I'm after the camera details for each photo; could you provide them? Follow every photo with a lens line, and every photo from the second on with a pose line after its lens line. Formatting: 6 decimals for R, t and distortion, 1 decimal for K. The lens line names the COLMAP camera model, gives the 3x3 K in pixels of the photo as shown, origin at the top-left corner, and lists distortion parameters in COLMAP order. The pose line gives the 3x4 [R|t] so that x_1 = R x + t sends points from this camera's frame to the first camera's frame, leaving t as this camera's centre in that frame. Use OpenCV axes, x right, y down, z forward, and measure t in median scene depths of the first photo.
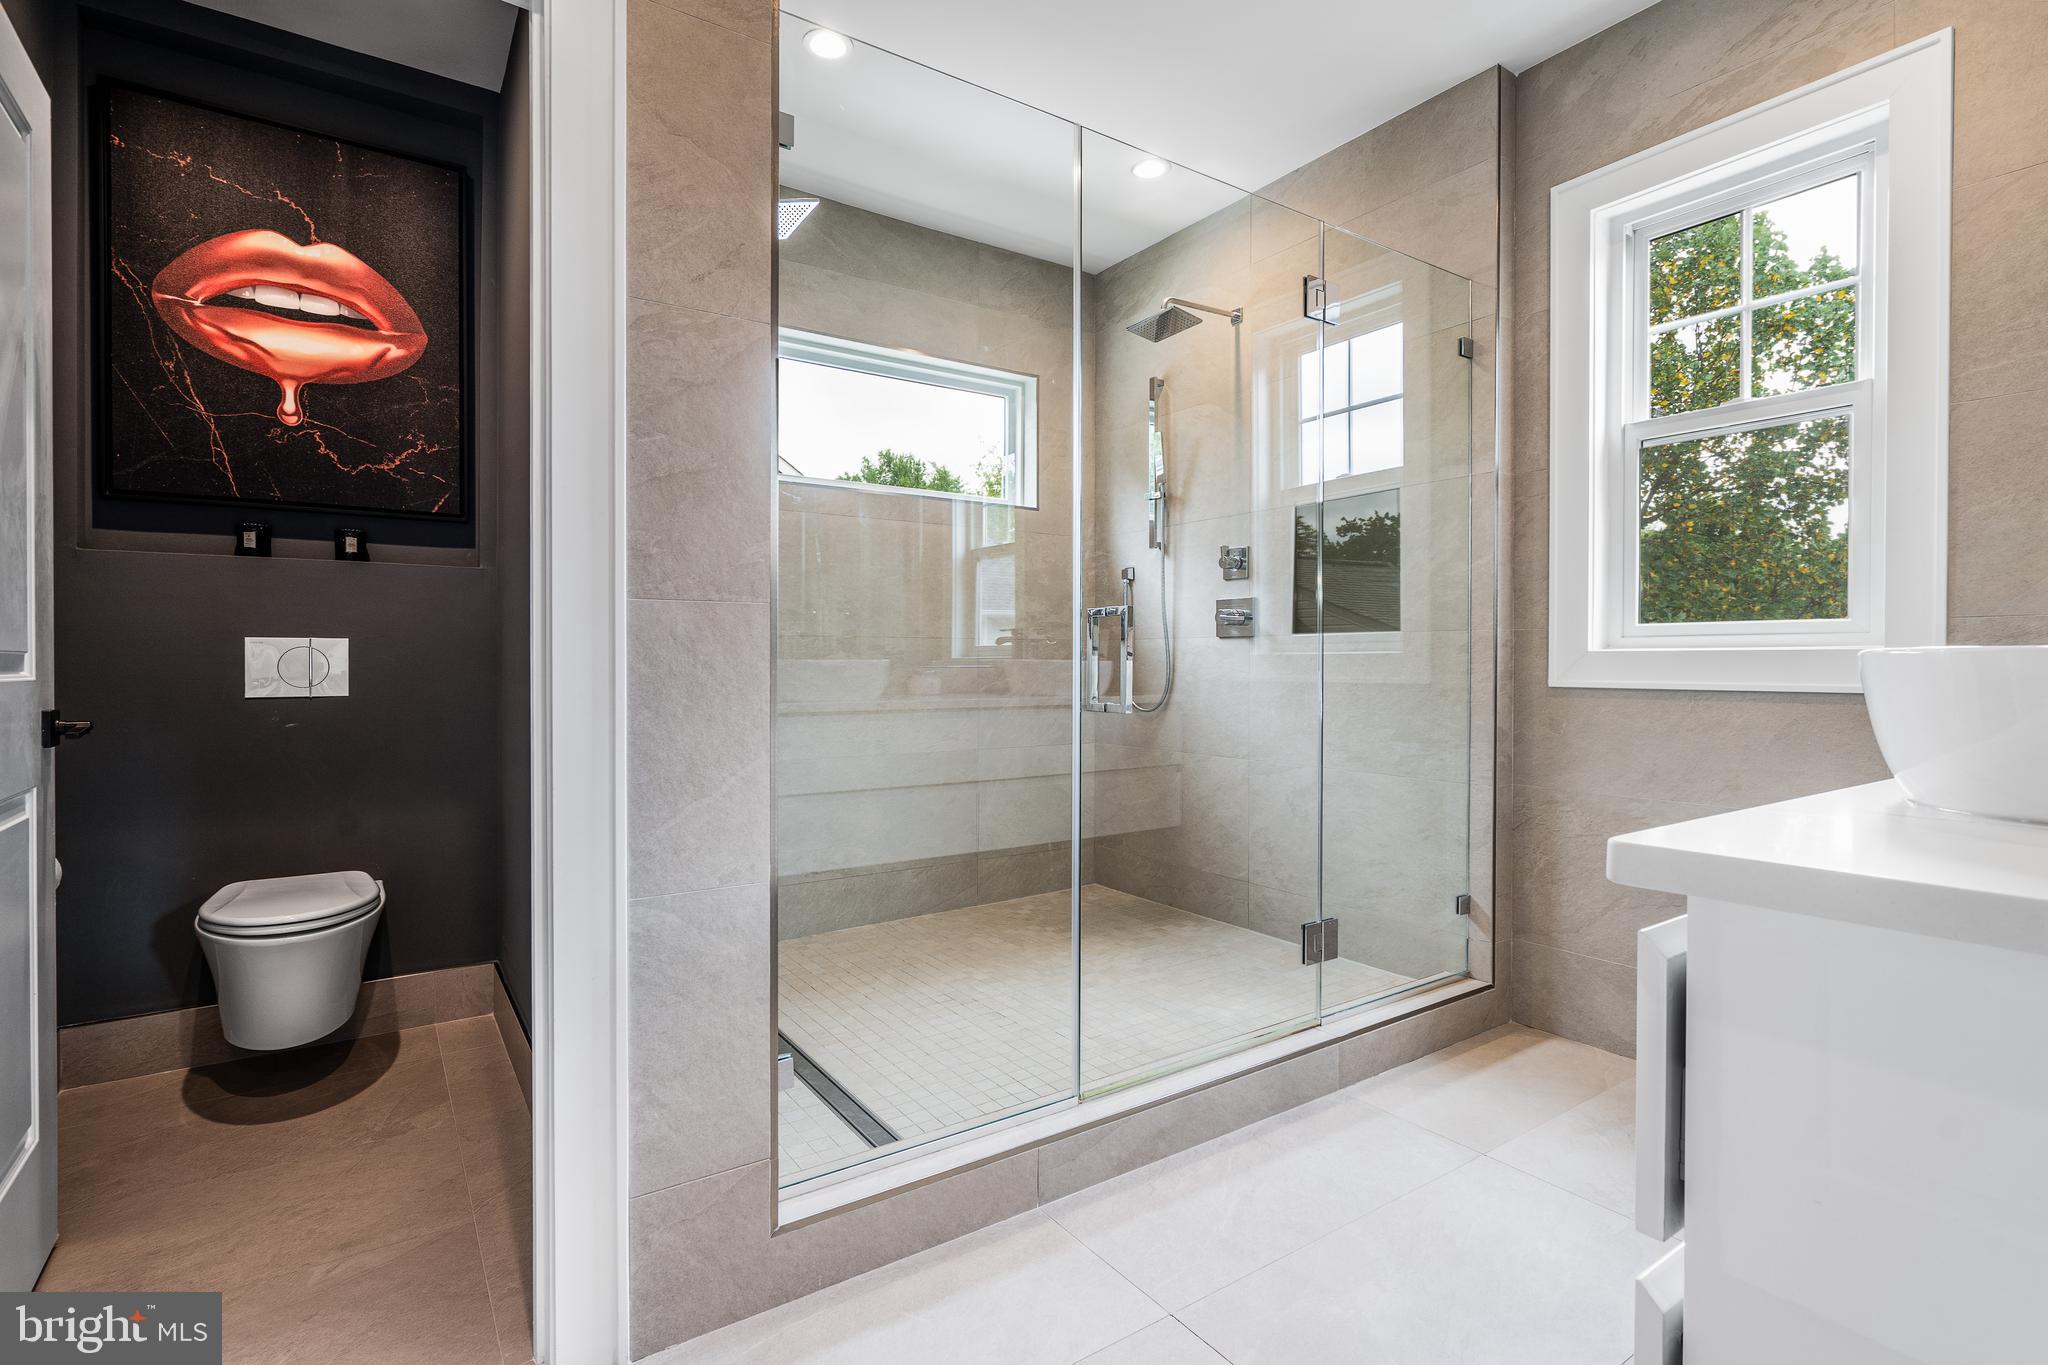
lens RADIAL K [[944.8, 0, 959.6], [0, 944.8, 662.5], [0, 0, 1]] dist [-0.003611, 0.000232]
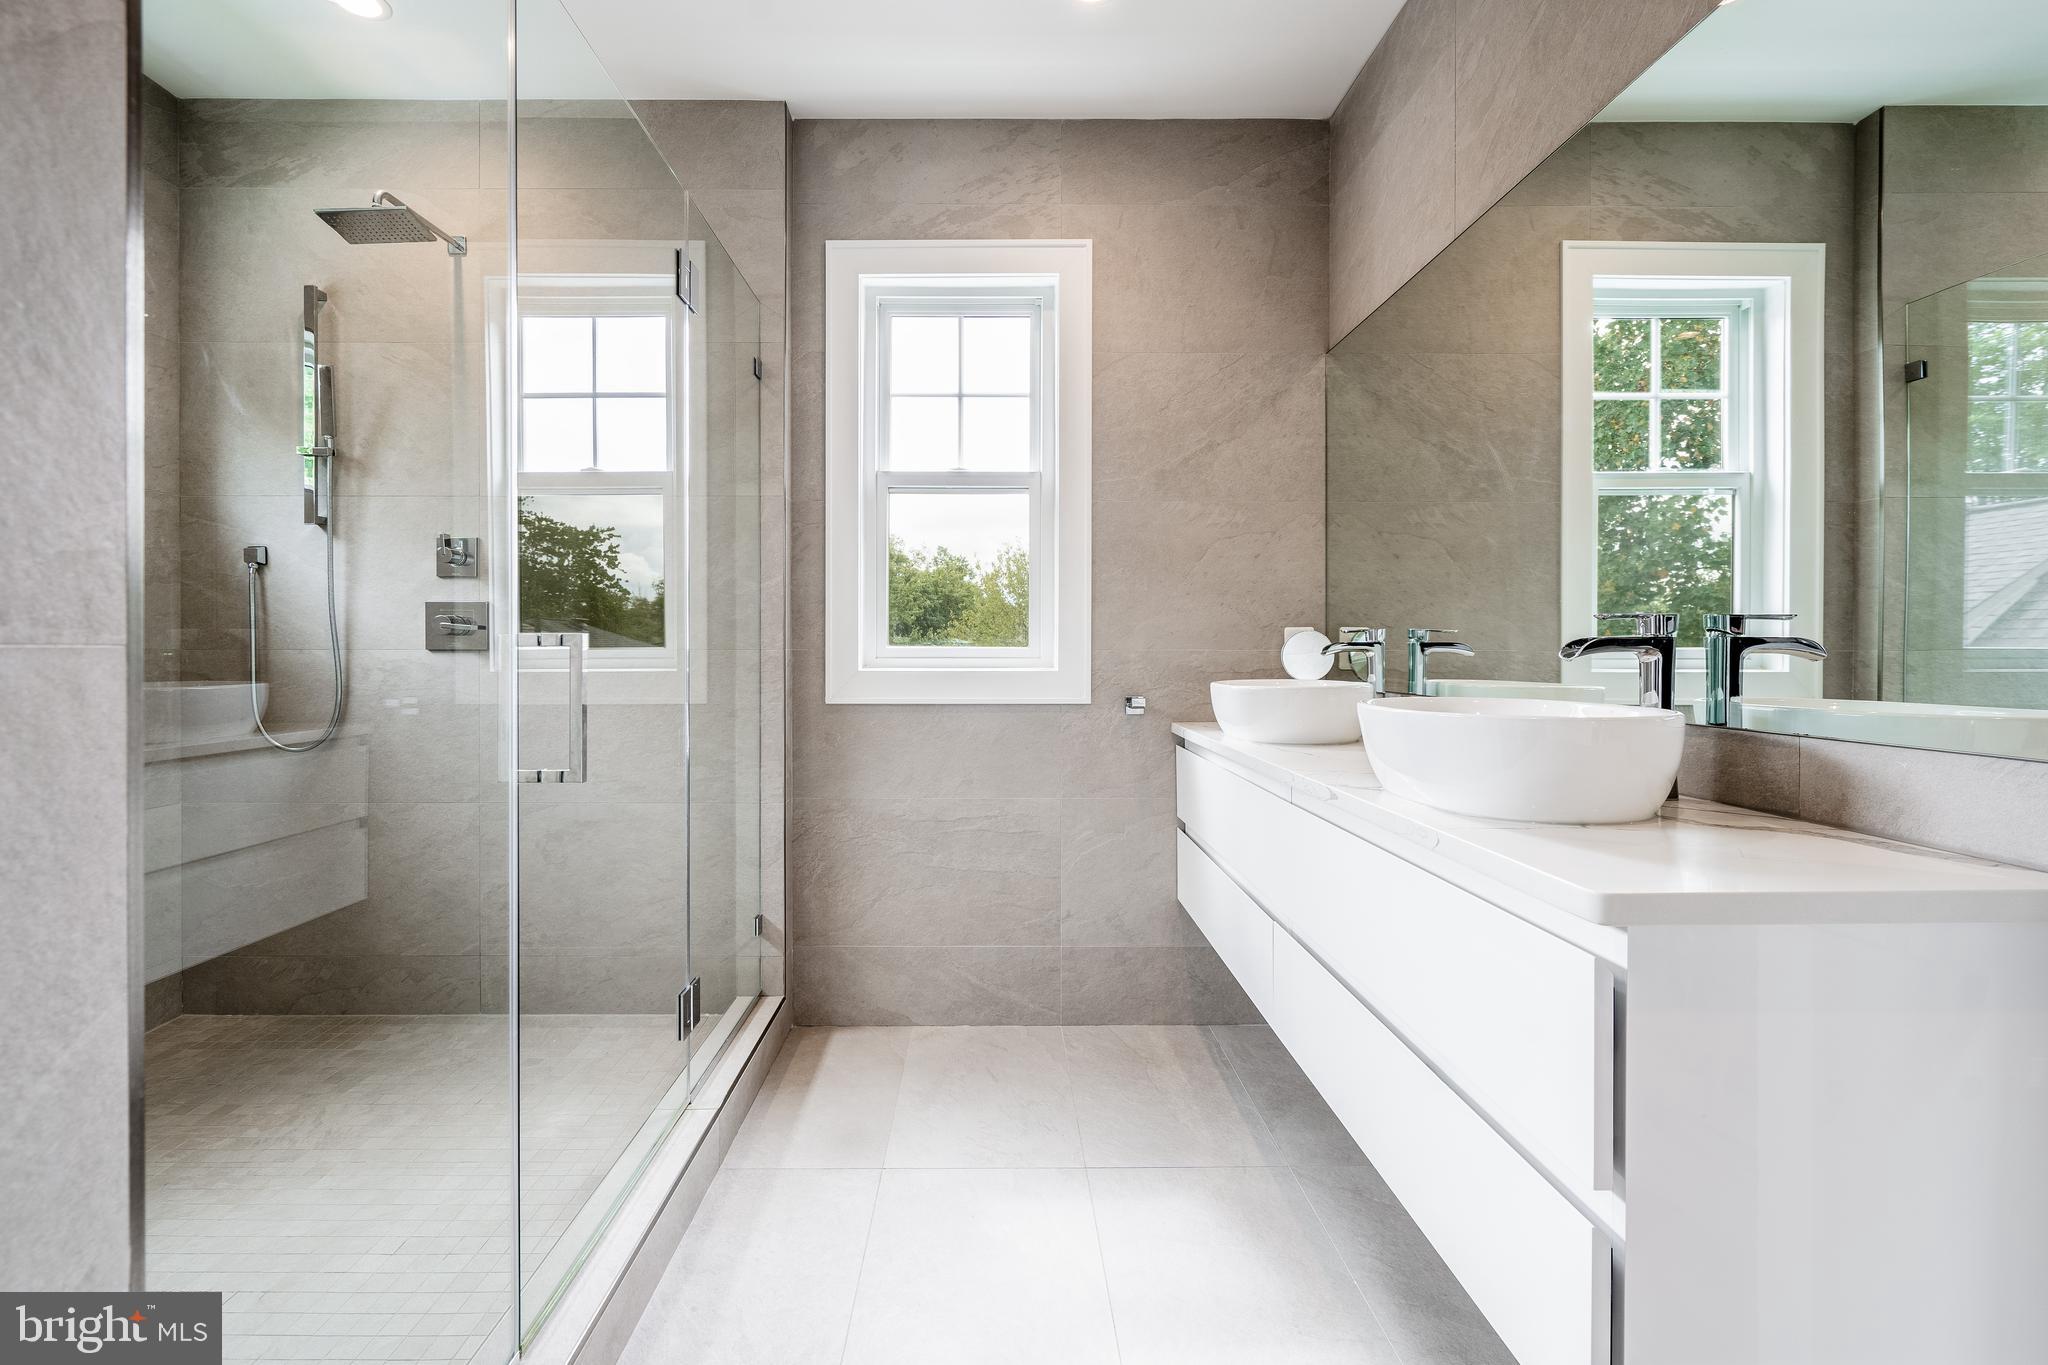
lens RADIAL K [[970.9, 0, 1024.6], [0, 970.9, 651.7], [0, 0, 1]] dist [-0.009355, 0.001350]
pose [[0.530919, 0.000280, 0.847422, -0.167830], [0.002141, 0.999996, -0.001672, -0.027338], [-0.847420, 0.002702, 0.530917, 0.195114]]
